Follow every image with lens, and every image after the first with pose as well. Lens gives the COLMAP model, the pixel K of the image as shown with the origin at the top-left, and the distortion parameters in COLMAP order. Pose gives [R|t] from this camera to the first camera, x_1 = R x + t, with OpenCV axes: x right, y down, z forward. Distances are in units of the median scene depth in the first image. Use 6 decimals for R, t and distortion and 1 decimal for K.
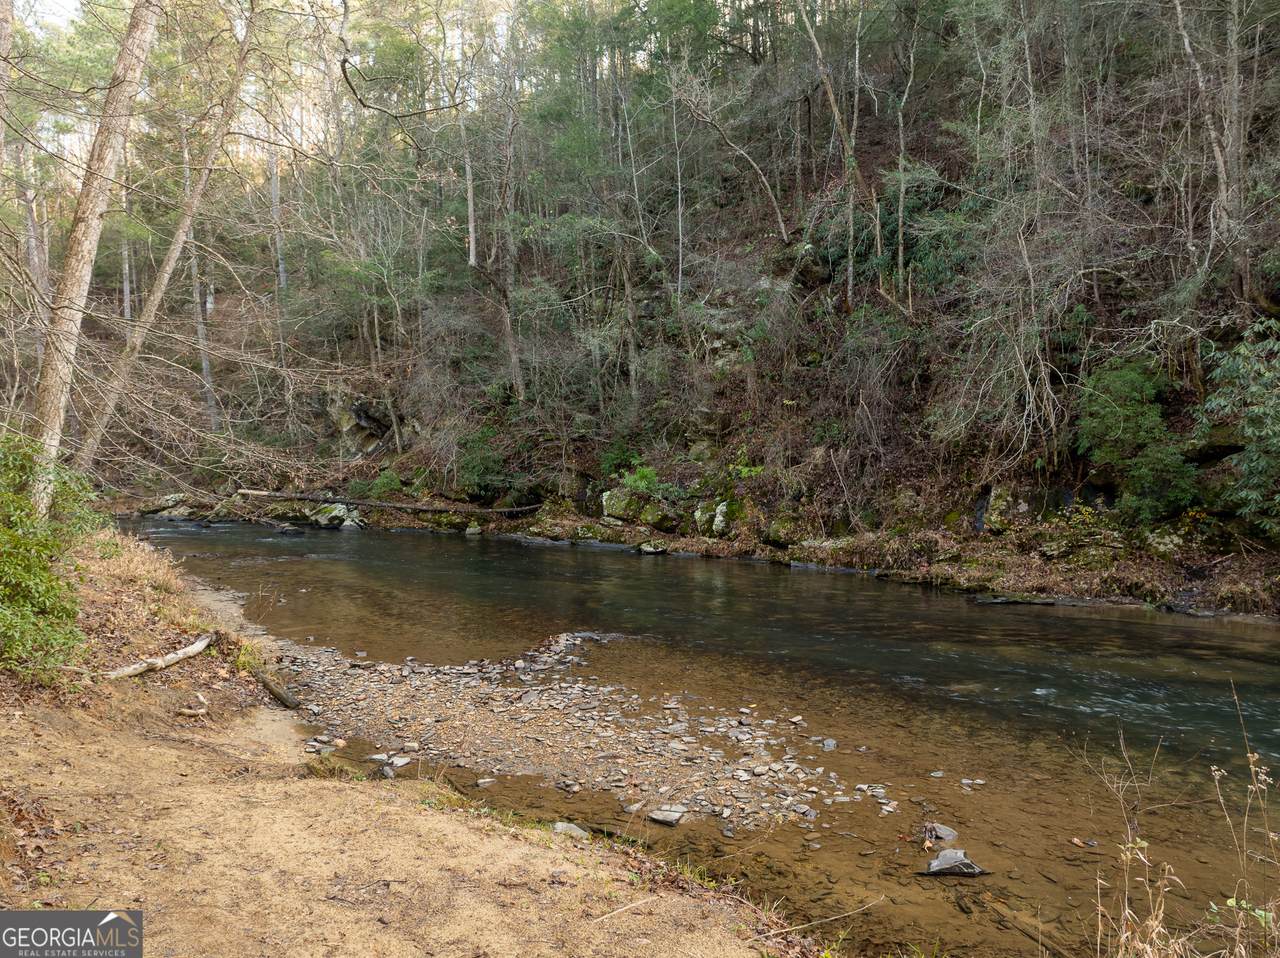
lens RADIAL K [[910.3, 0, 642.9], [0, 910.3, 477.2], [0, 0, 1]] dist [-0.046722, -0.001968]
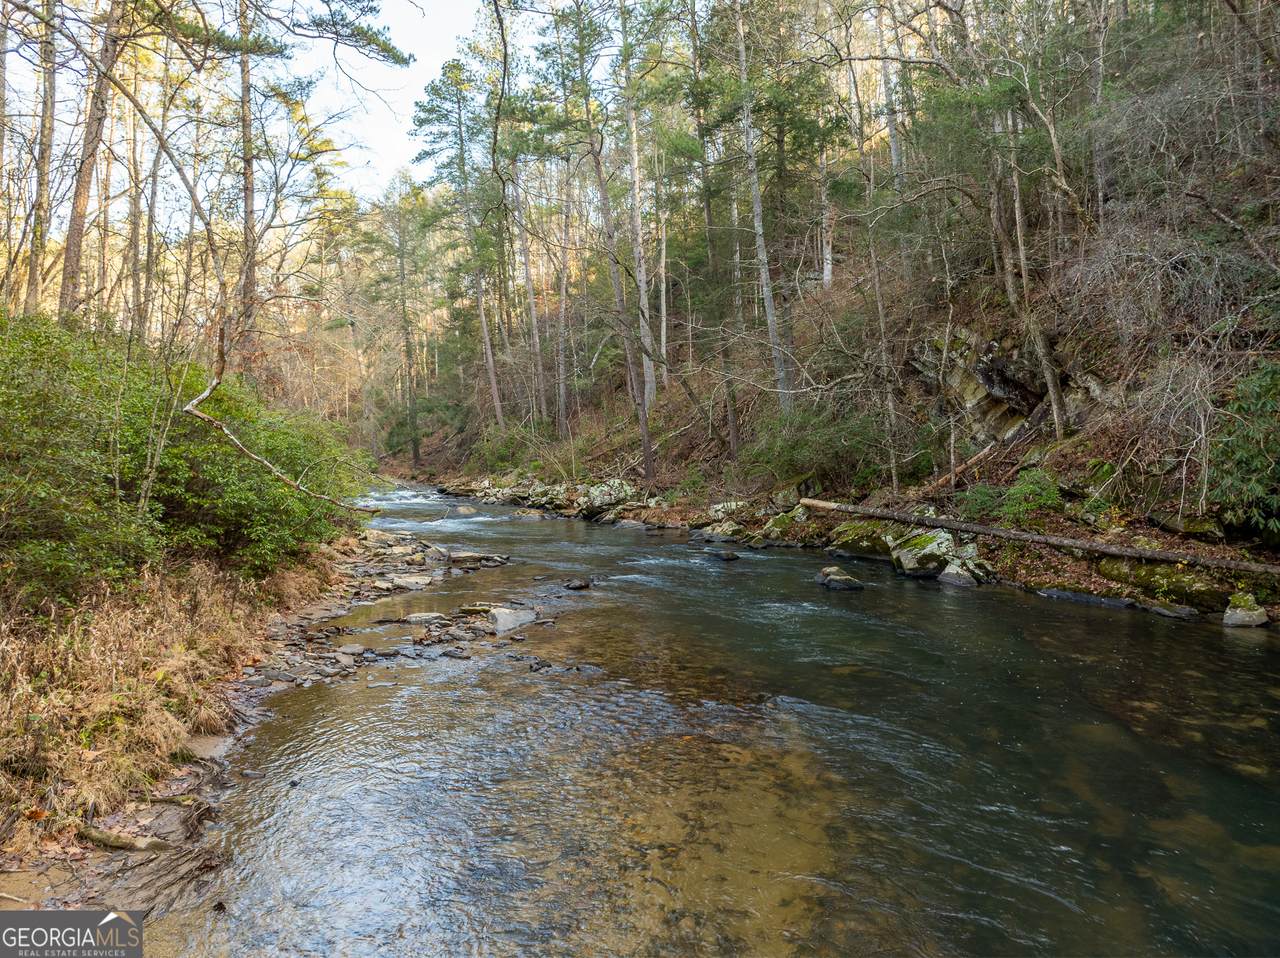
lens RADIAL K [[910.3, 0, 644.8], [0, 910.3, 476.7], [0, 0, 1]] dist [-0.046722, -0.001968]
pose [[0.766570, 0.005818, -0.642135, -0.121871], [-0.007654, 0.999971, -0.000077, -0.001489], [0.642116, 0.004974, 0.766592, 0.464873]]
